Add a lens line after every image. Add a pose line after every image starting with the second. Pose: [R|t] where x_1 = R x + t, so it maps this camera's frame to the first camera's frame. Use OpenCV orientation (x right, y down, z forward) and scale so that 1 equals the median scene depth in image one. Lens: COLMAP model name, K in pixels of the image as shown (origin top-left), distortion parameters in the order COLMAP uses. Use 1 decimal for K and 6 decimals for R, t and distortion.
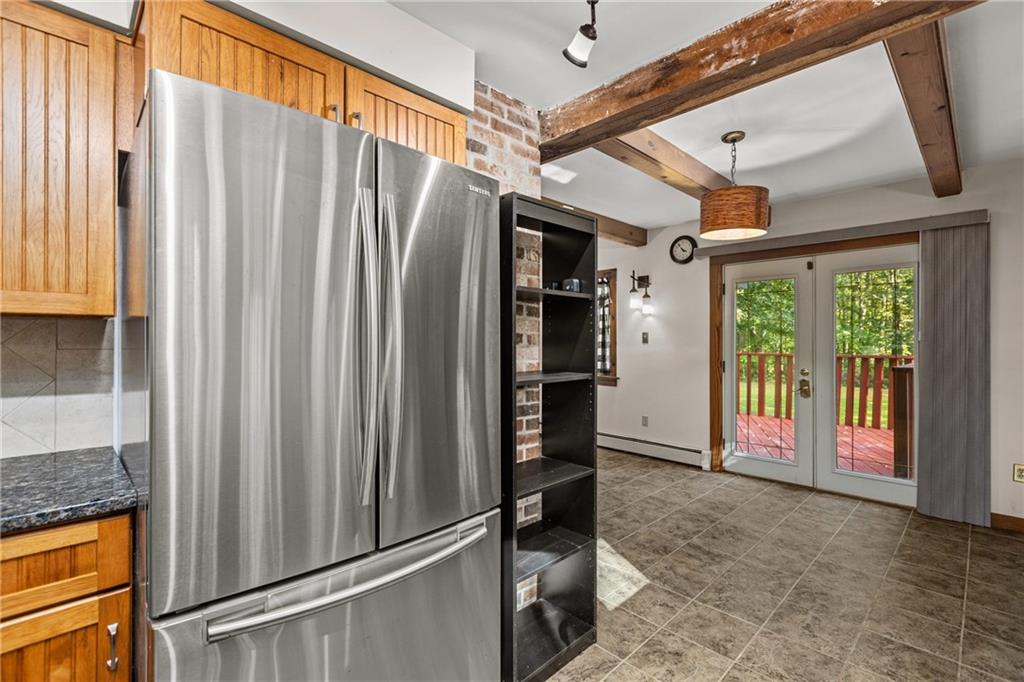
lens RADIAL K [[461.3, 0, 512.0], [0, 461.3, 341.0], [0, 0, 1]] dist [0.000323, -0.000836]
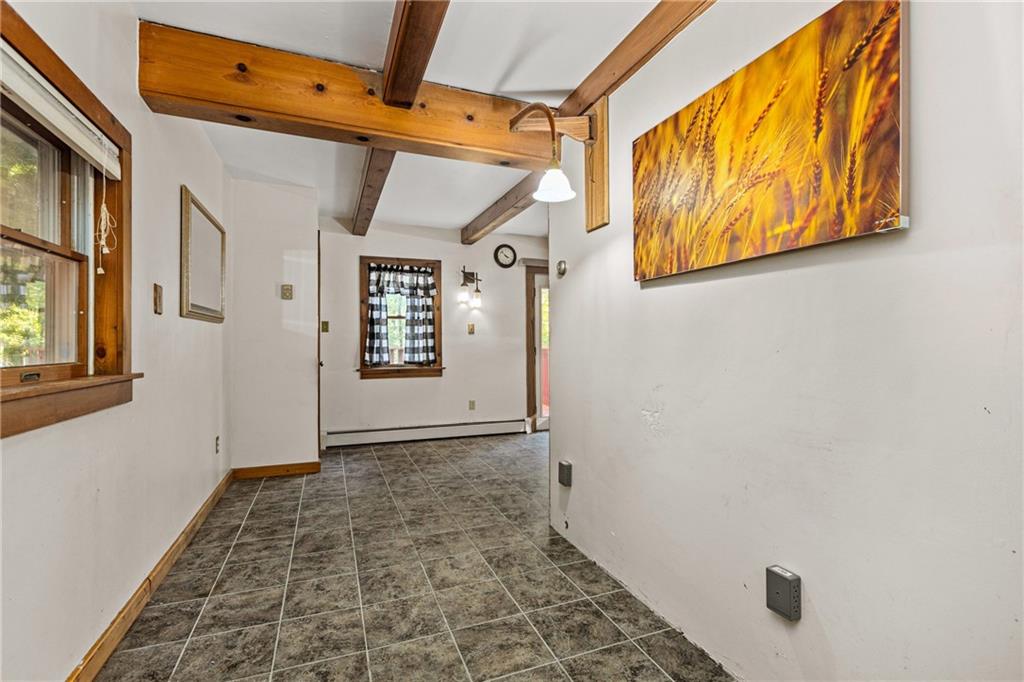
lens RADIAL K [[461.3, 0, 512.0], [0, 461.3, 341.0], [0, 0, 1]] dist [0.000323, -0.000836]
pose [[0.382756, 0.001927, 0.923847, -1.044642], [0.009303, 0.999939, -0.005940, 0.044898], [-0.923802, 0.010868, 0.382715, 0.746258]]
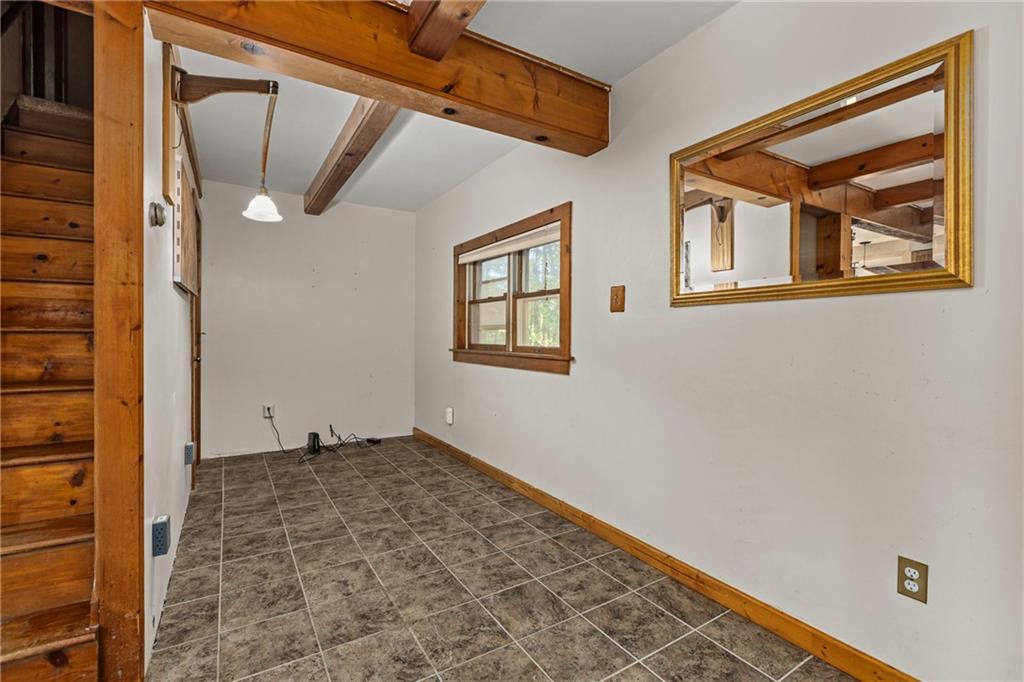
lens RADIAL K [[456.3, 0, 517.1], [0, 456.3, 334.9], [0, 0, 1]] dist [0.001255, -0.000010]
pose [[-0.204569, -0.006526, -0.978830, 0.116089], [-0.013414, 0.999903, -0.003863, 0.039877], [0.978760, 0.012340, -0.204636, 1.444063]]
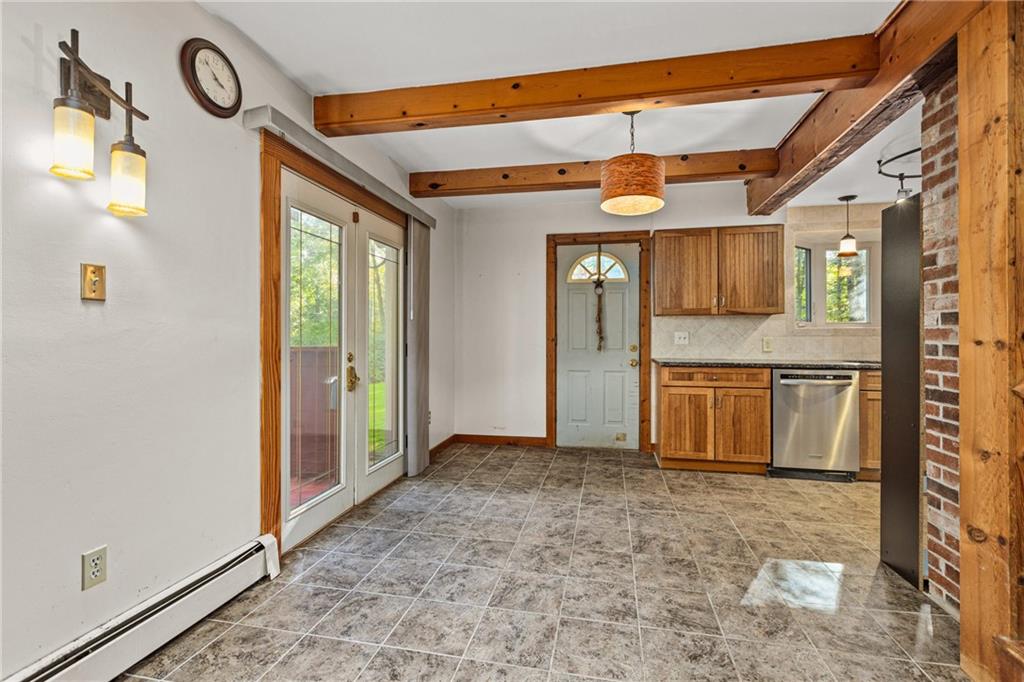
lens RADIAL K [[456.3, 0, 517.1], [0, 456.3, 334.9], [0, 0, 1]] dist [0.001255, -0.000010]
pose [[-0.562989, 0.002445, 0.826461, -0.156511], [0.000500, 0.999996, -0.002617, 0.039906], [-0.826464, -0.001060, -0.562988, 1.429789]]
